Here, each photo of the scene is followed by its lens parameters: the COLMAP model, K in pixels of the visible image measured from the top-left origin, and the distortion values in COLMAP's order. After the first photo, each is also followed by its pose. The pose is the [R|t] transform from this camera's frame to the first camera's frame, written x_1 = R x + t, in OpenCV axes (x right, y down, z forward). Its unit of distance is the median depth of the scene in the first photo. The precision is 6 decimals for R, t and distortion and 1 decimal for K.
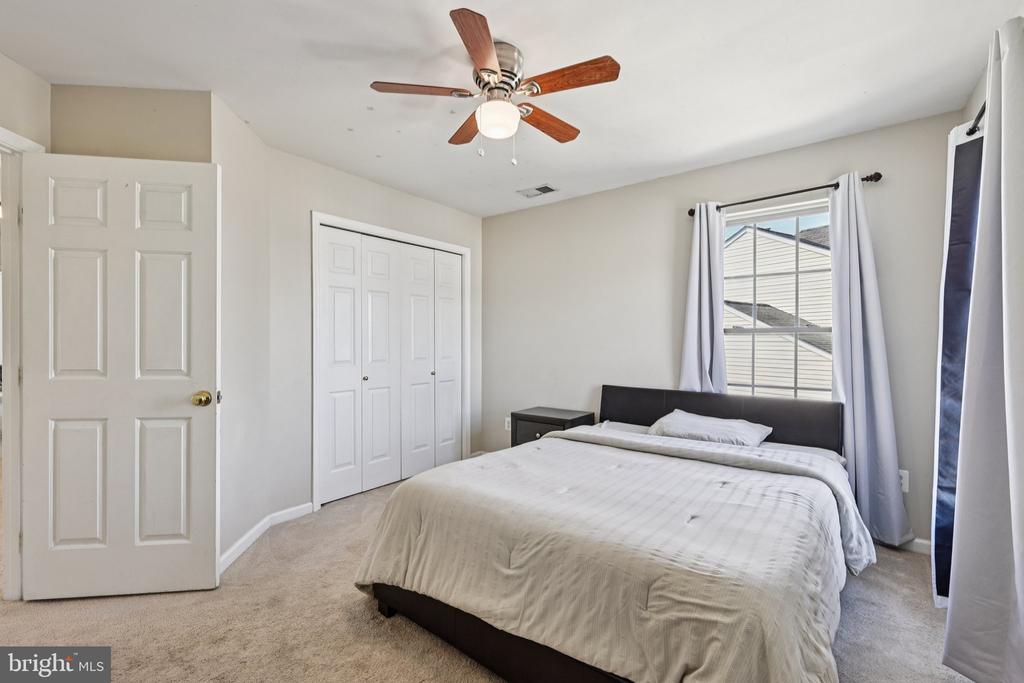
lens RADIAL K [[447.9, 0, 512.8], [0, 447.9, 341.7], [0, 0, 1]] dist [0.001433, 0.000072]
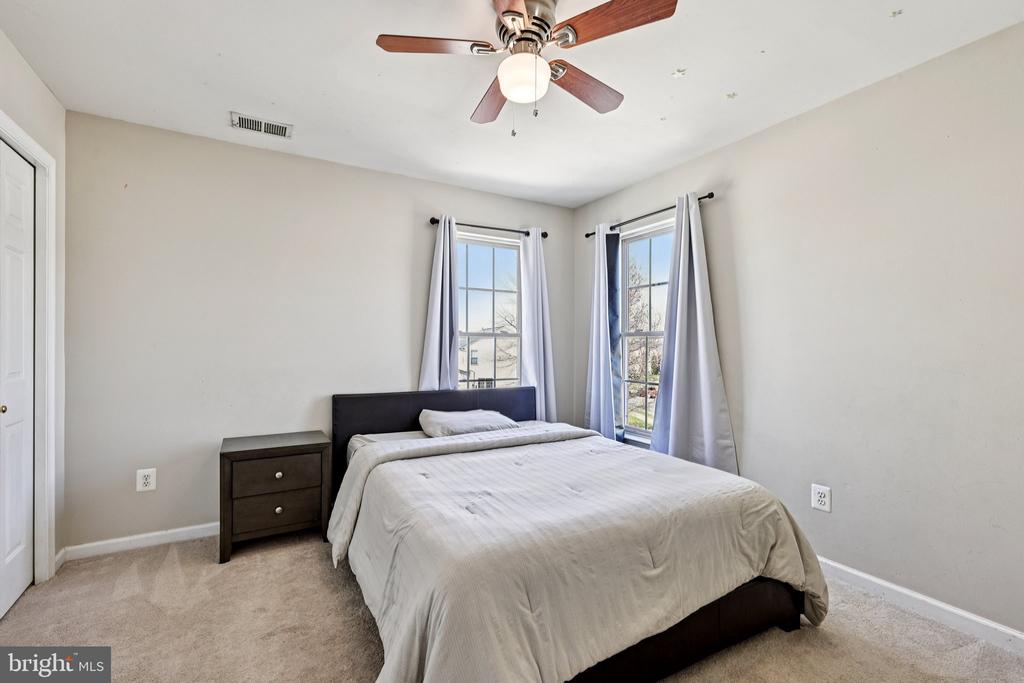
lens RADIAL K [[447.9, 0, 507.1], [0, 447.9, 340.8], [0, 0, 1]] dist [0.001433, 0.000072]
pose [[0.382102, 0.010492, 0.924061, -0.586099], [-0.005172, 0.999944, -0.009215, 0.003299], [-0.924106, -0.001258, 0.382135, 0.505478]]
